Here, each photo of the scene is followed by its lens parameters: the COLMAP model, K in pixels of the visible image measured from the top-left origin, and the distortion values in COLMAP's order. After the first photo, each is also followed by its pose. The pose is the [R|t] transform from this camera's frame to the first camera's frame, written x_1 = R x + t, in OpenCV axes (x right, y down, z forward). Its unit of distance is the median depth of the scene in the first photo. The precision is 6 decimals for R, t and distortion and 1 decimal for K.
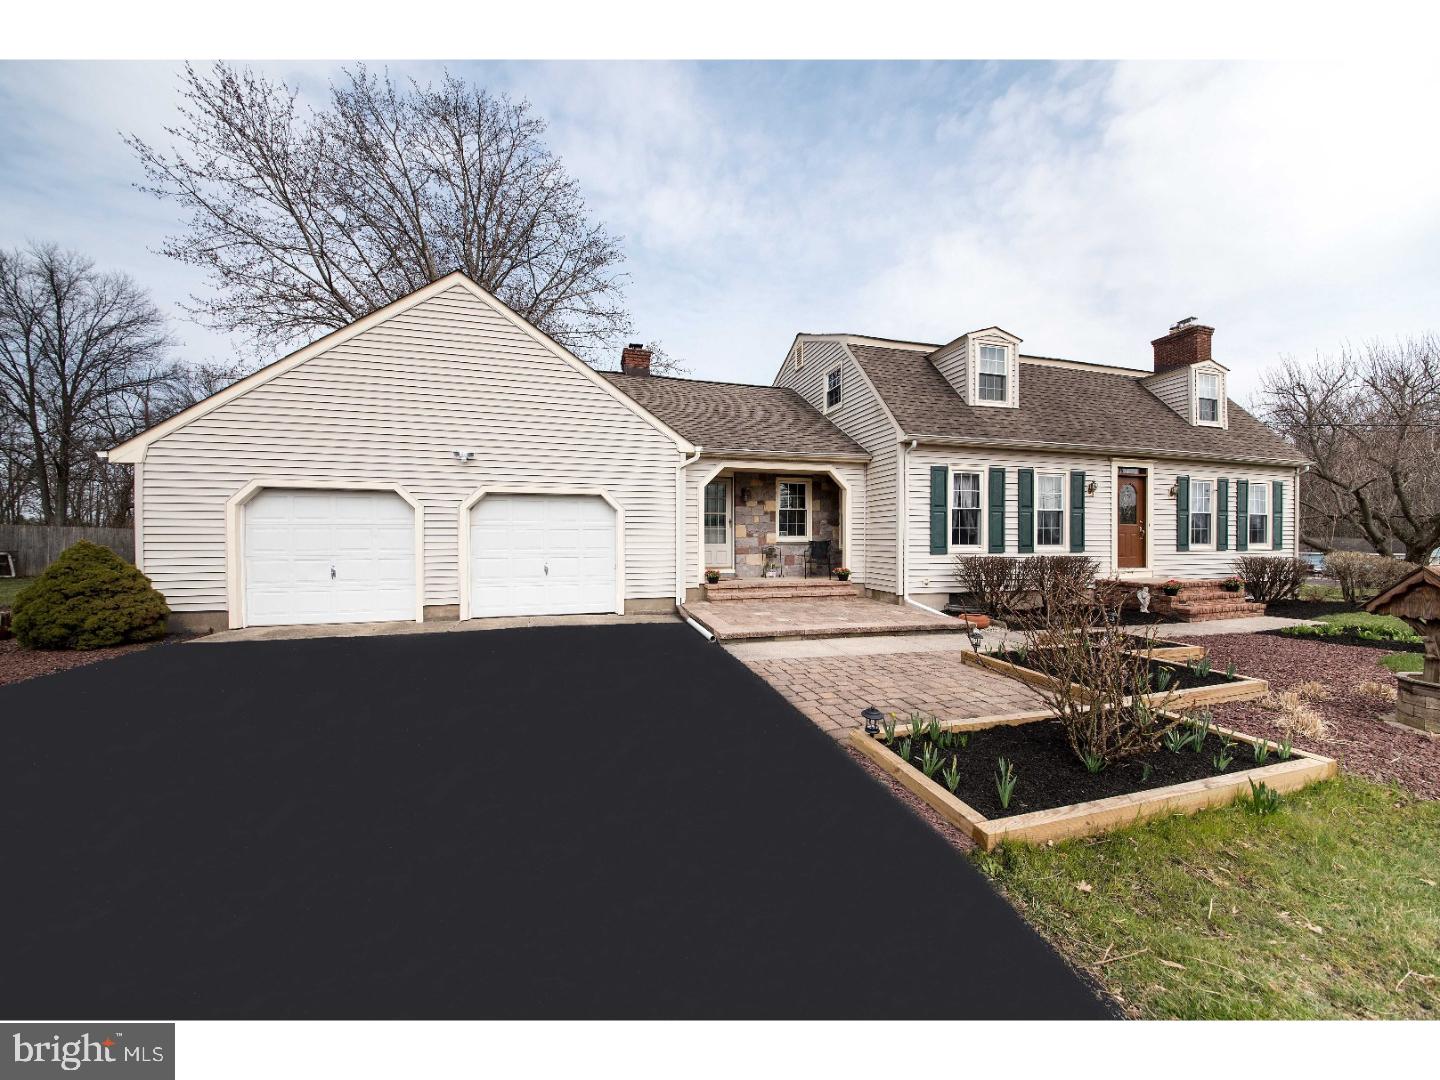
lens RADIAL K [[528.7, 0, 720.0], [0, 528.7, 540.0], [0, 0, 1]] dist [-0.024595, 0.000036]
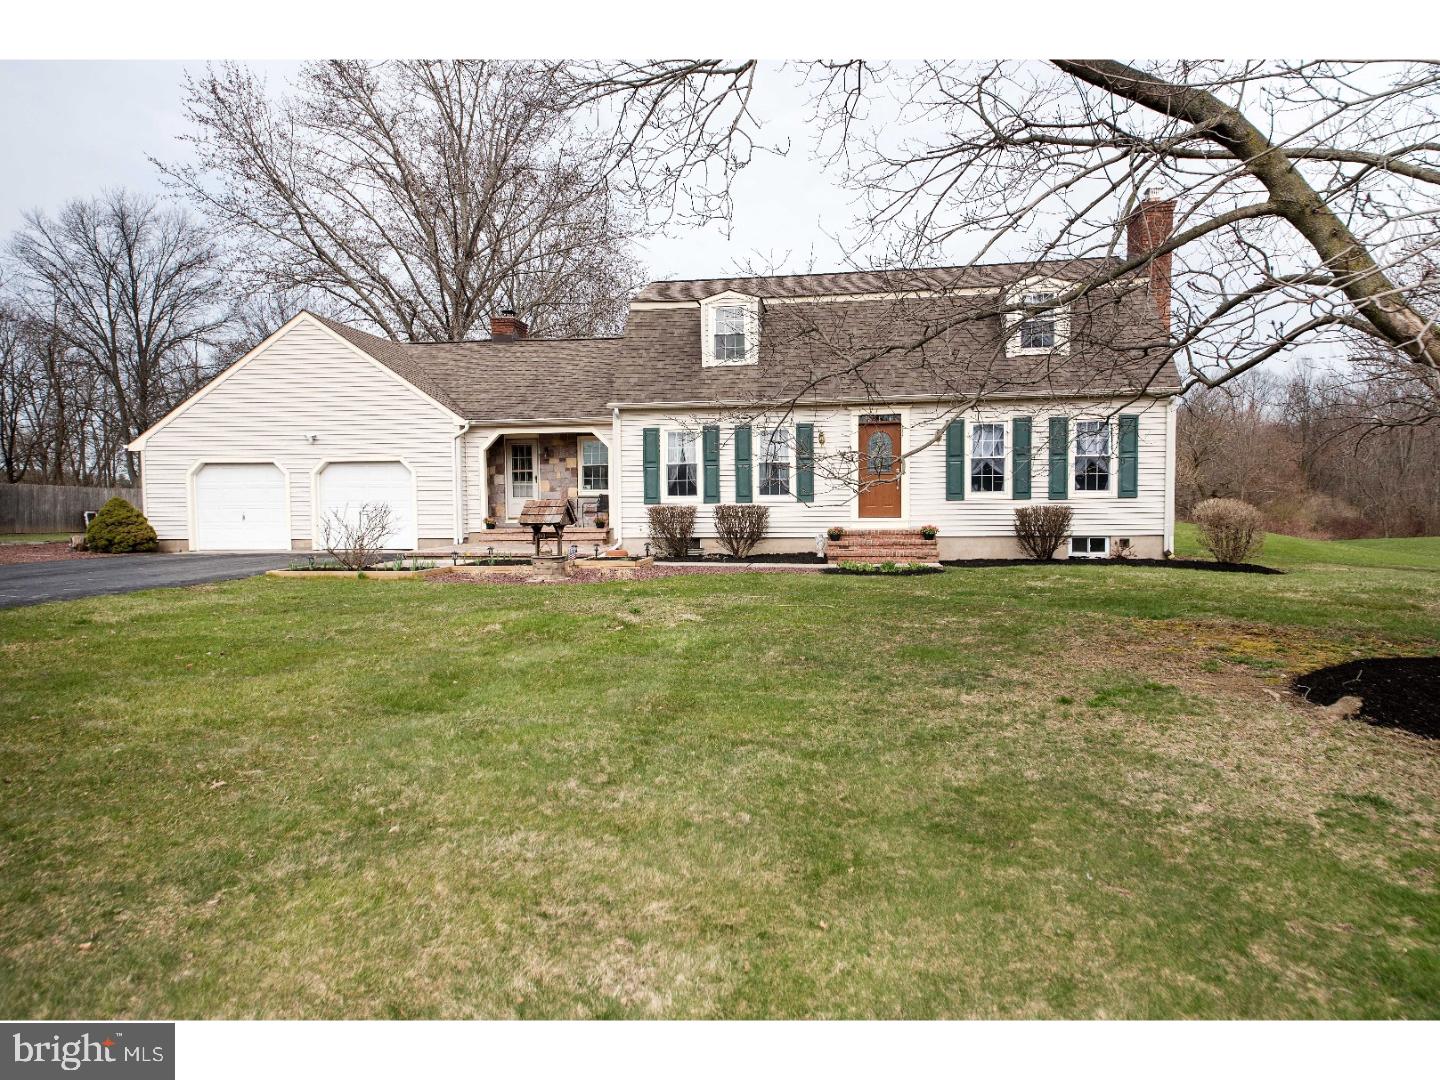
lens RADIAL K [[979.2, 0, 720.0], [0, 979.2, 540.0], [0, 0, 1]] dist [0.010080, 0.001973]
pose [[0.920412, 0.007676, -0.390875, 1.269664], [0.007620, 0.999265, 0.037569, 0.024656], [0.390876, -0.037558, 0.919677, -0.839165]]
